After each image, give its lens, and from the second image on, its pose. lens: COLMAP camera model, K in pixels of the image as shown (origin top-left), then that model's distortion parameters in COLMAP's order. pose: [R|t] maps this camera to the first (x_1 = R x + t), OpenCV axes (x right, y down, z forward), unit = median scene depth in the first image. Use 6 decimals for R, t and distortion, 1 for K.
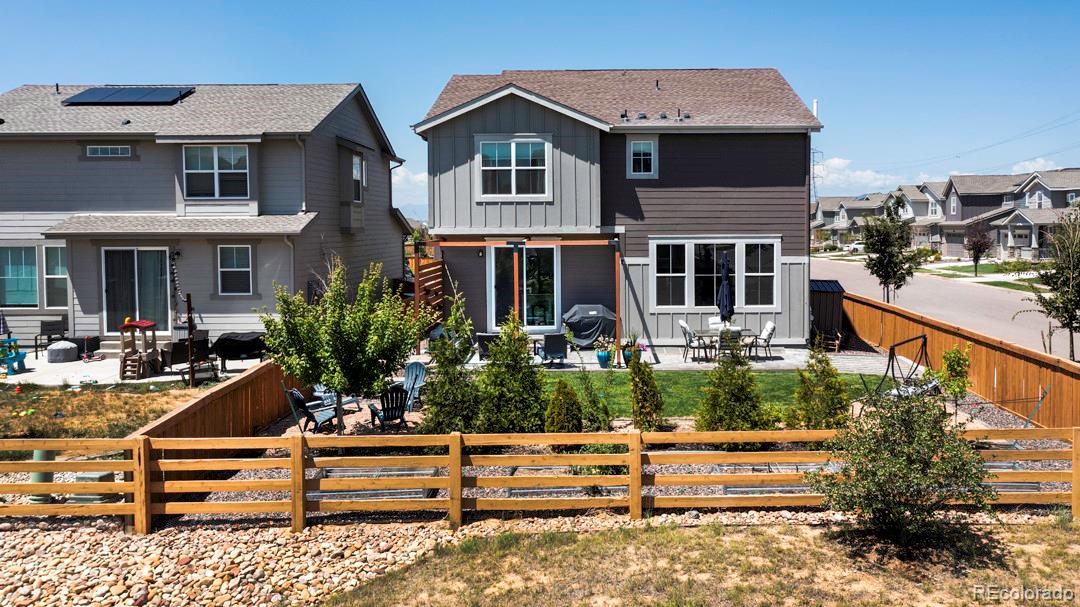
lens RADIAL K [[874.9, 0, 539.9], [0, 874.9, 299.6], [0, 0, 1]] dist [0.004476, 0.001132]
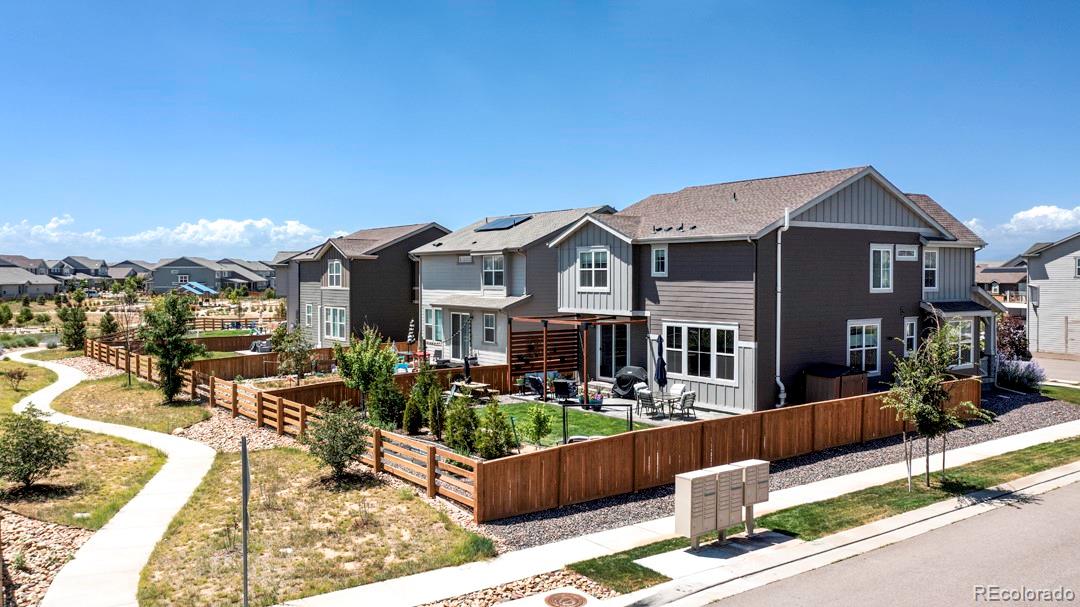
lens RADIAL K [[874.9, 0, 537.7], [0, 874.9, 297.2], [0, 0, 1]] dist [0.004476, 0.001132]
pose [[0.588749, 0.025009, -0.807929, 1.088799], [-0.074071, 0.996985, -0.023115, -0.061248], [0.804915, 0.073453, 0.588826, 0.060555]]
